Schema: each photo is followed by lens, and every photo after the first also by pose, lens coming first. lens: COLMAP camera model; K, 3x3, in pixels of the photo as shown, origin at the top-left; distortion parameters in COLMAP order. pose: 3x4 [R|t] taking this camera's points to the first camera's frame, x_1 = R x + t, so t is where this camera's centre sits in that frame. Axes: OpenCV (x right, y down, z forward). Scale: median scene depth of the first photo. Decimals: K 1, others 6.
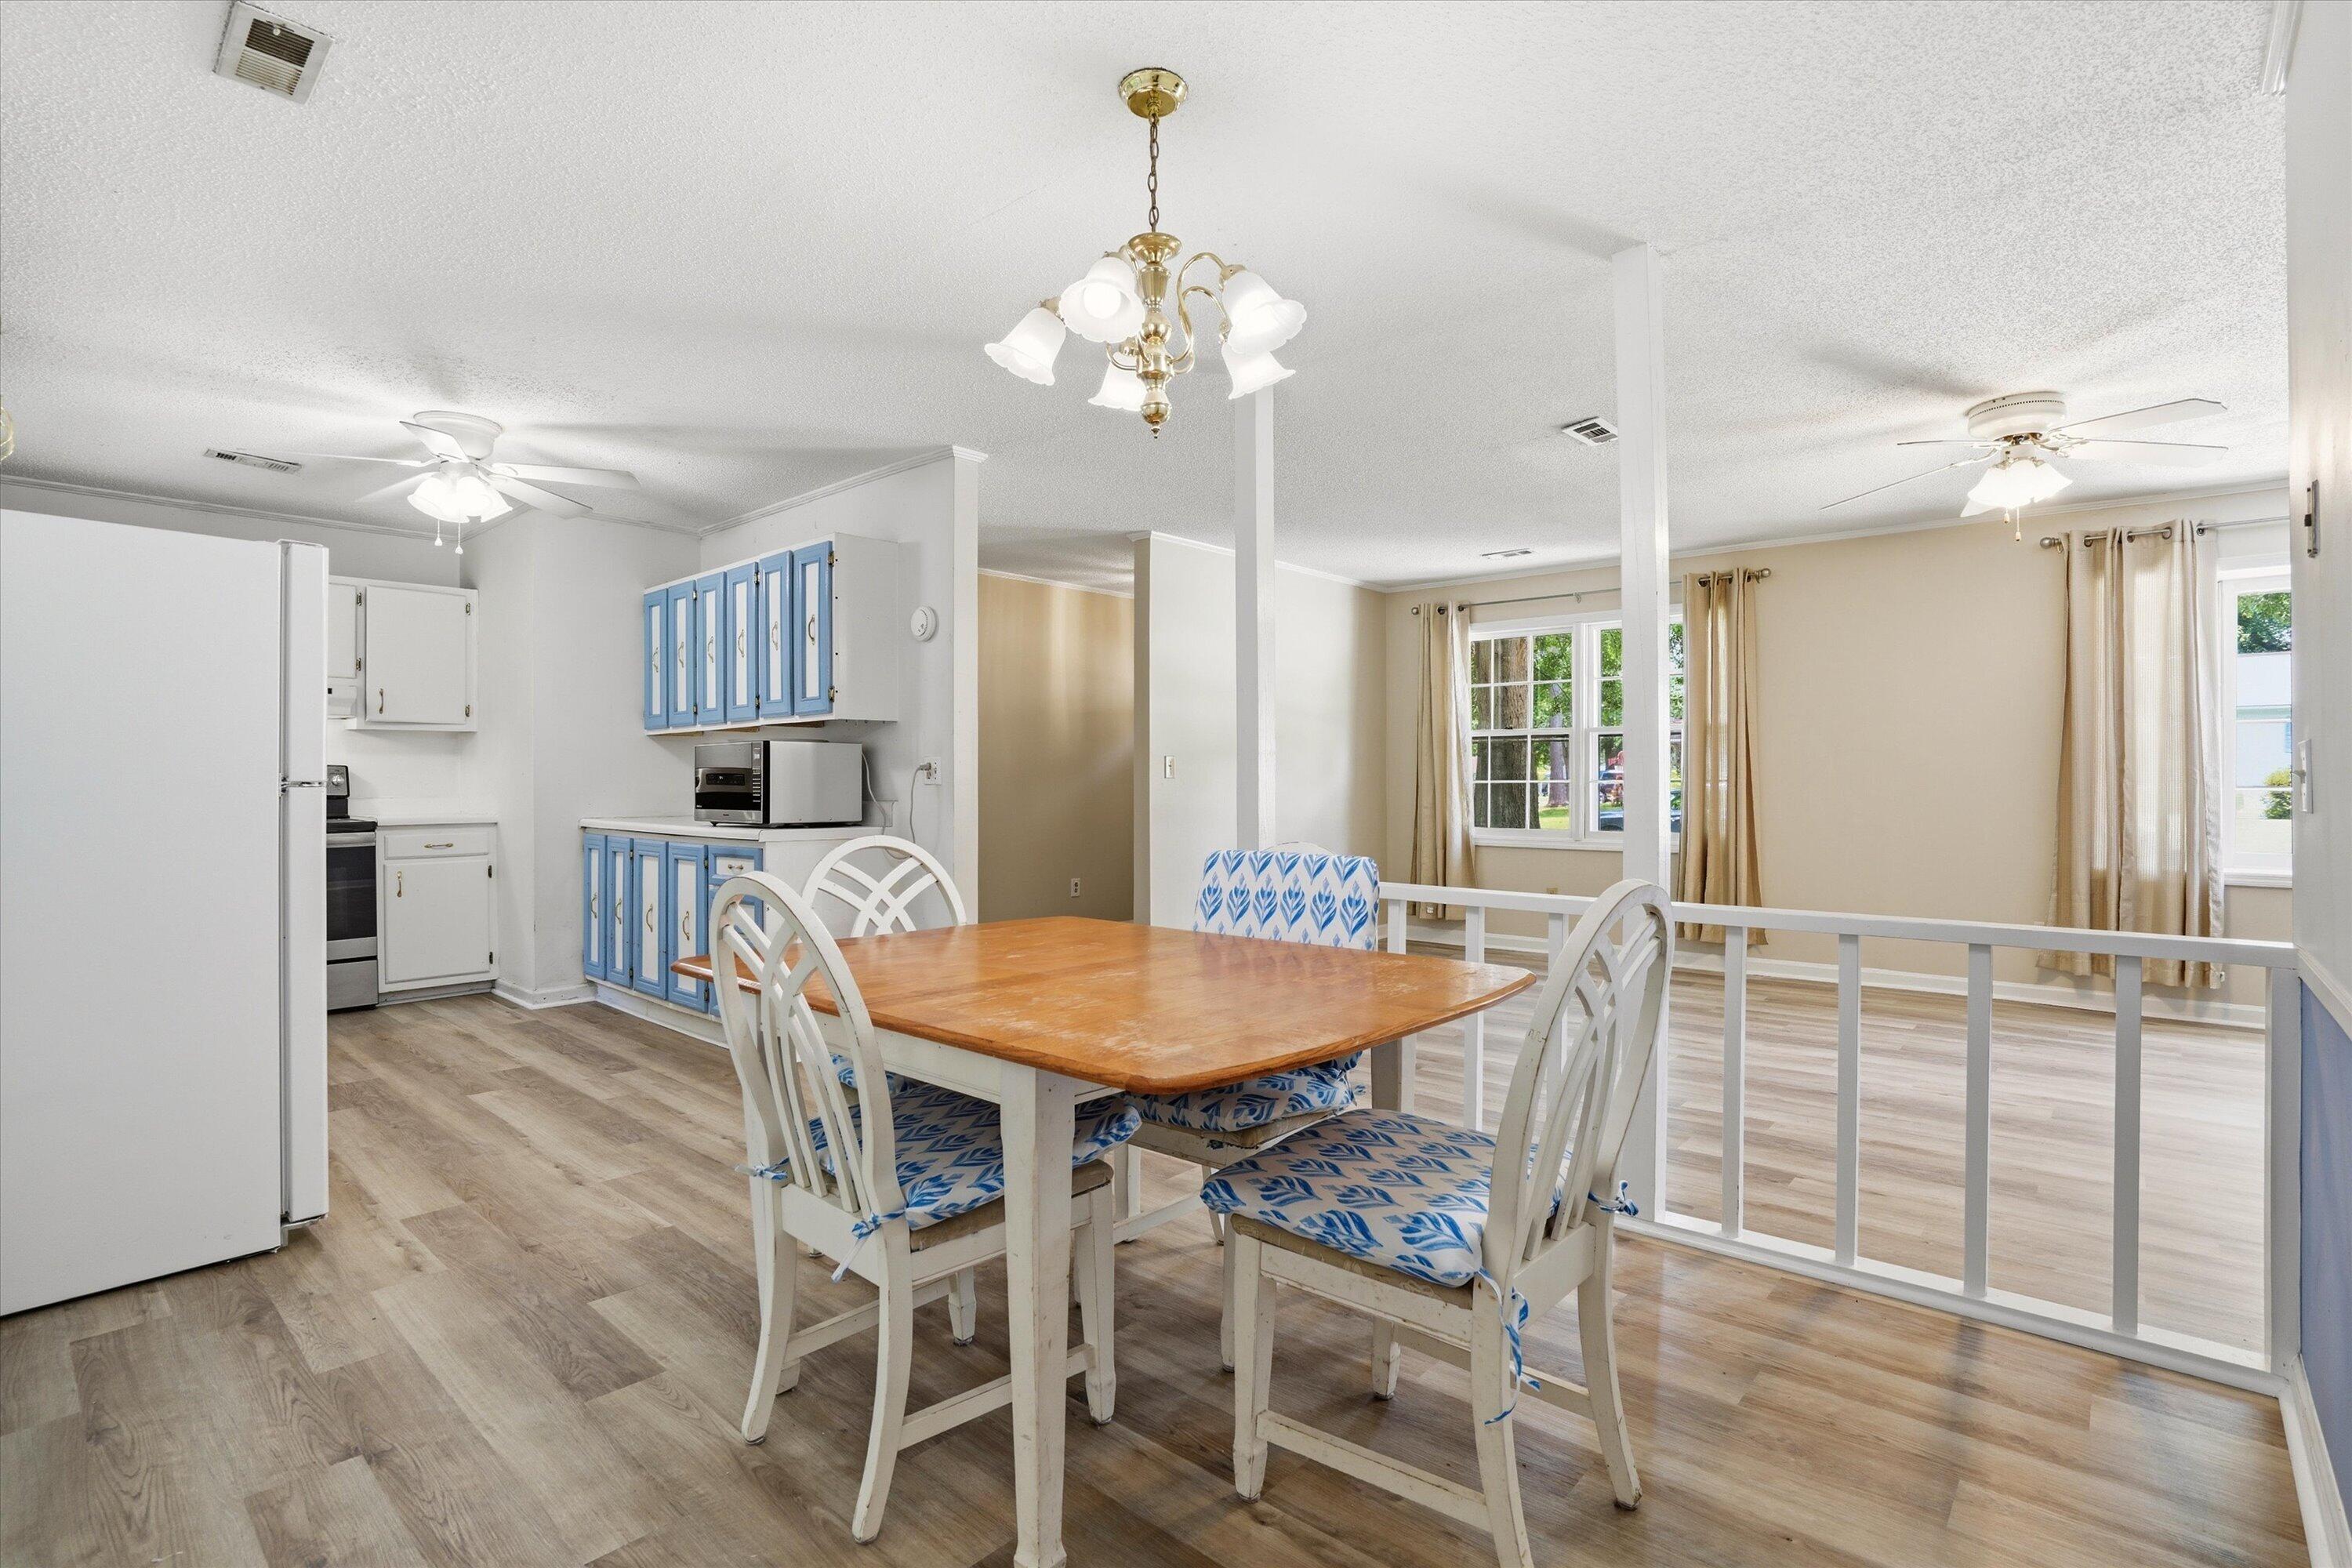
lens RADIAL K [[1096.6, 0, 1172.8], [0, 1096.6, 782.1], [0, 0, 1]] dist [0.001536, 0.000075]
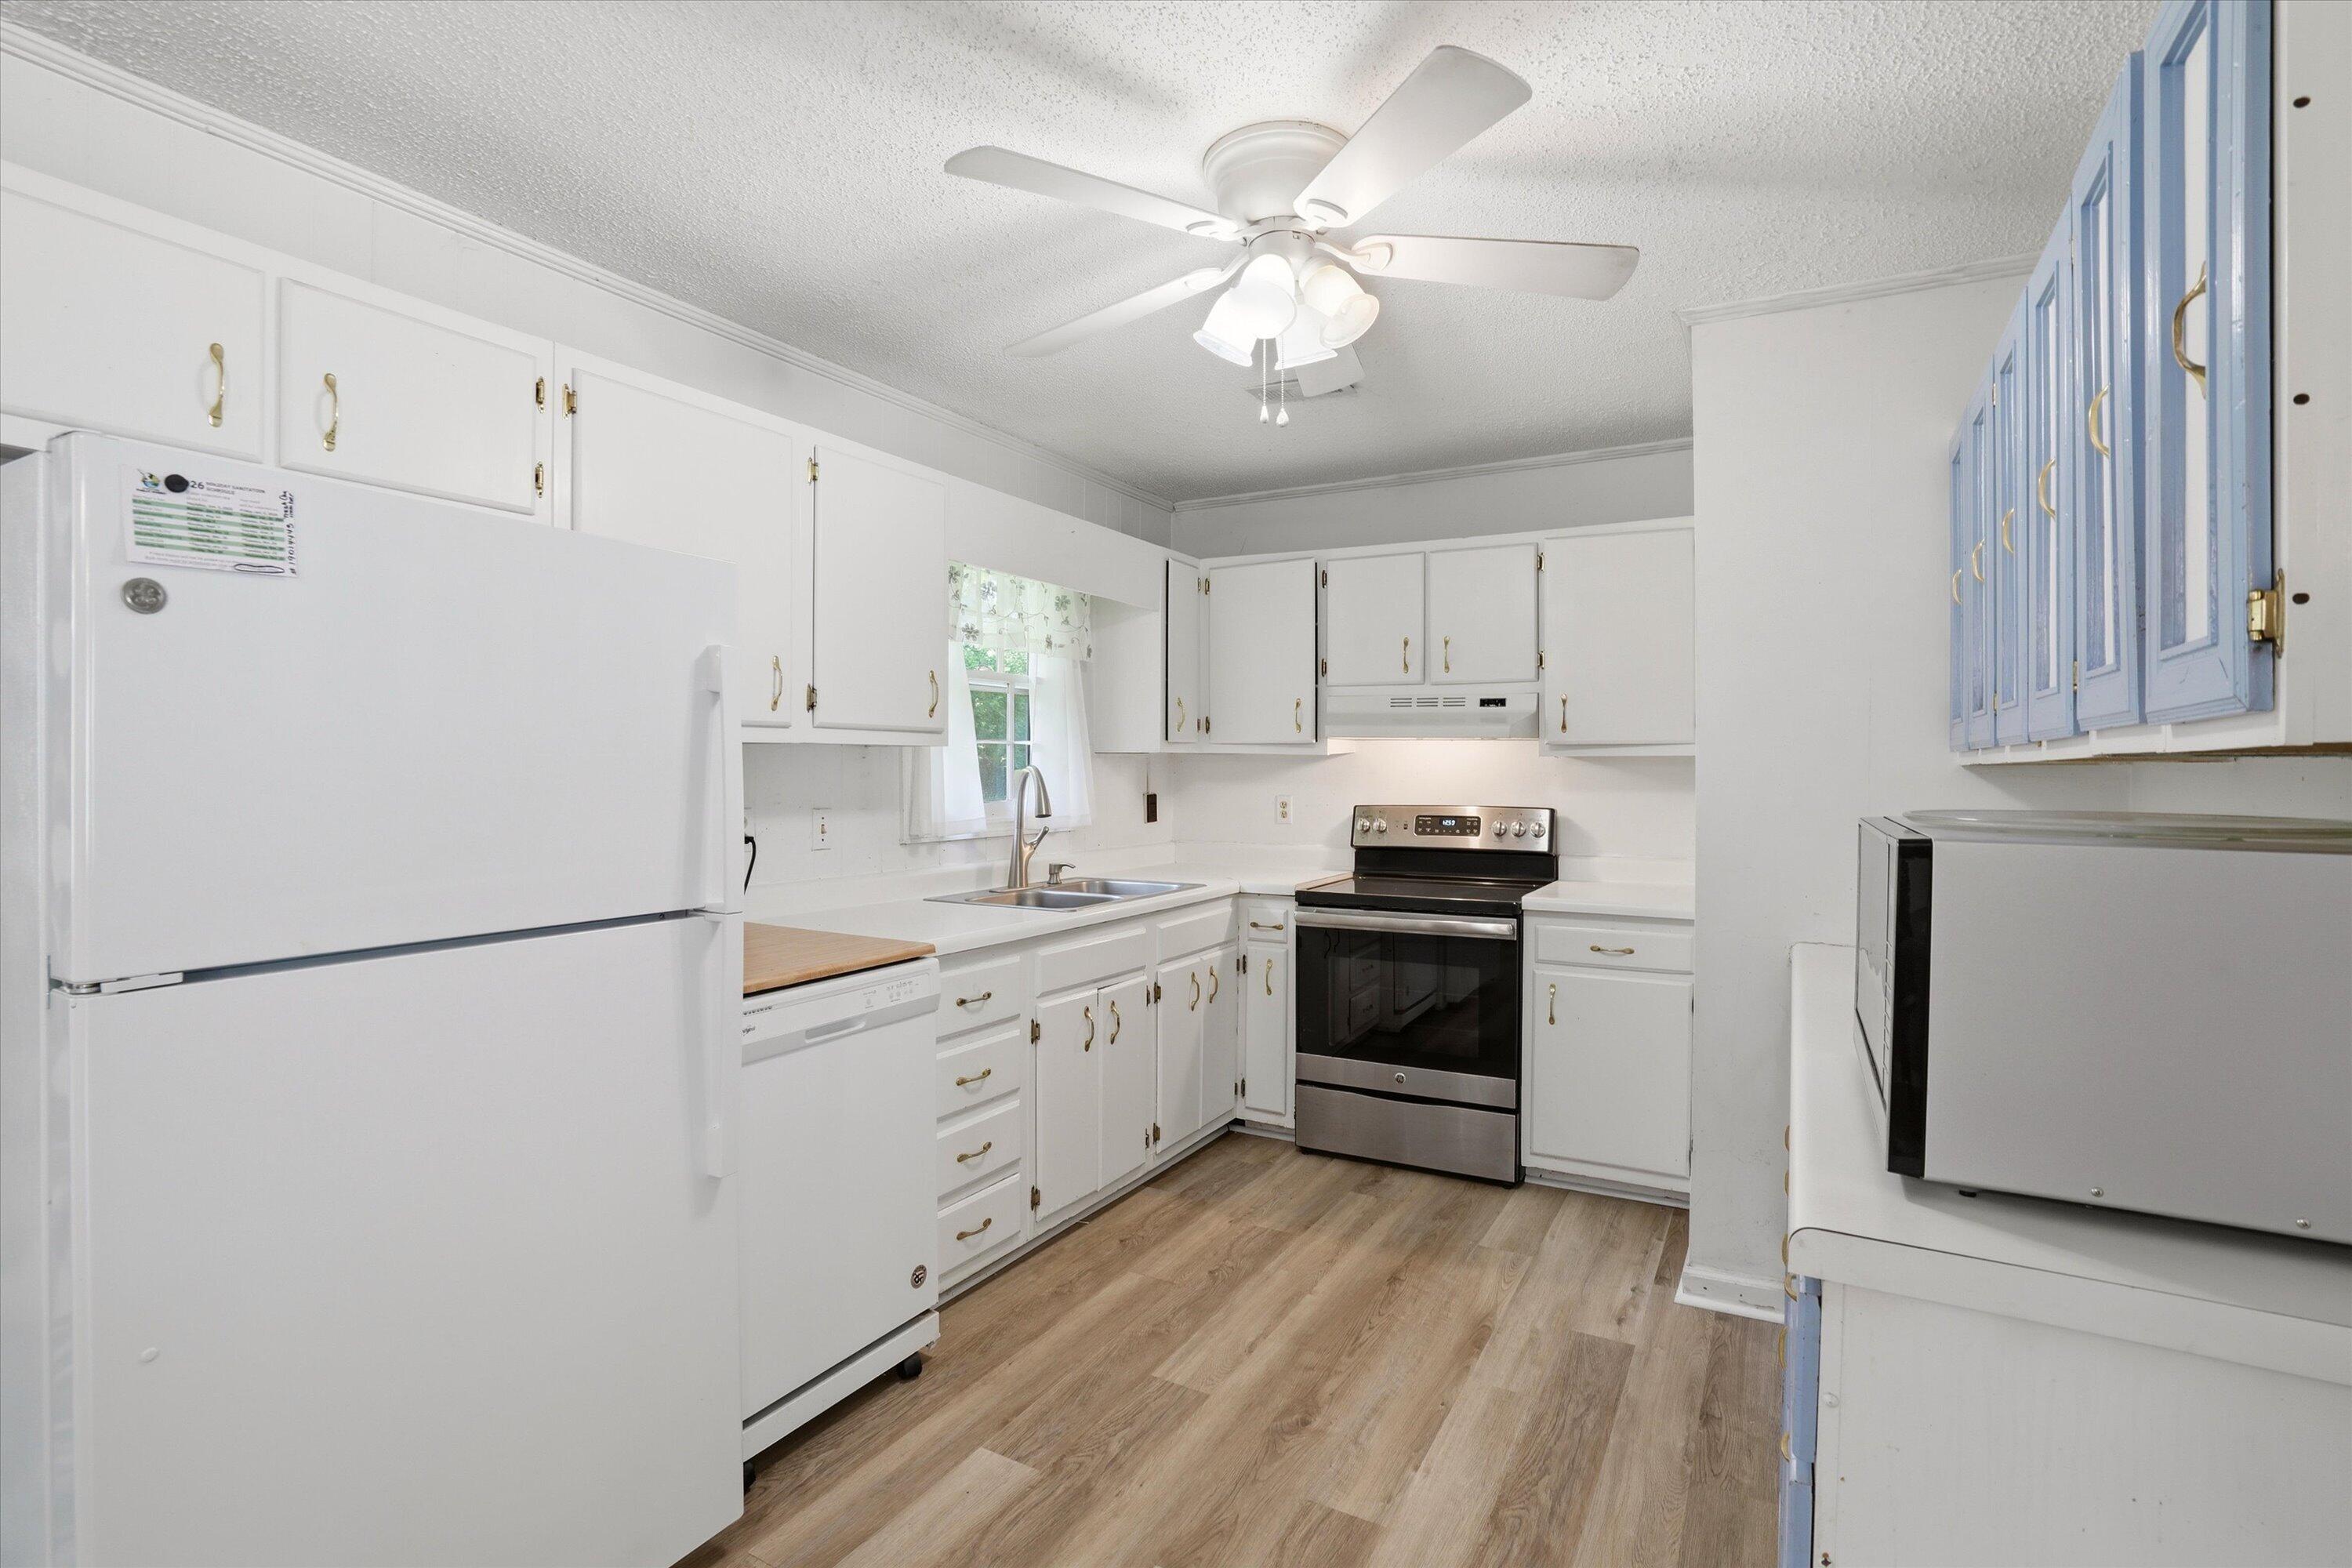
lens RADIAL K [[1096.6, 0, 1176.0], [0, 1096.6, 766.6], [0, 0, 1]] dist [0.001536, 0.000075]
pose [[0.213280, 0.005406, -0.976976, -0.136200], [-0.003450, 0.999983, 0.004780, -0.045636], [0.976985, 0.002351, 0.213295, 0.654509]]
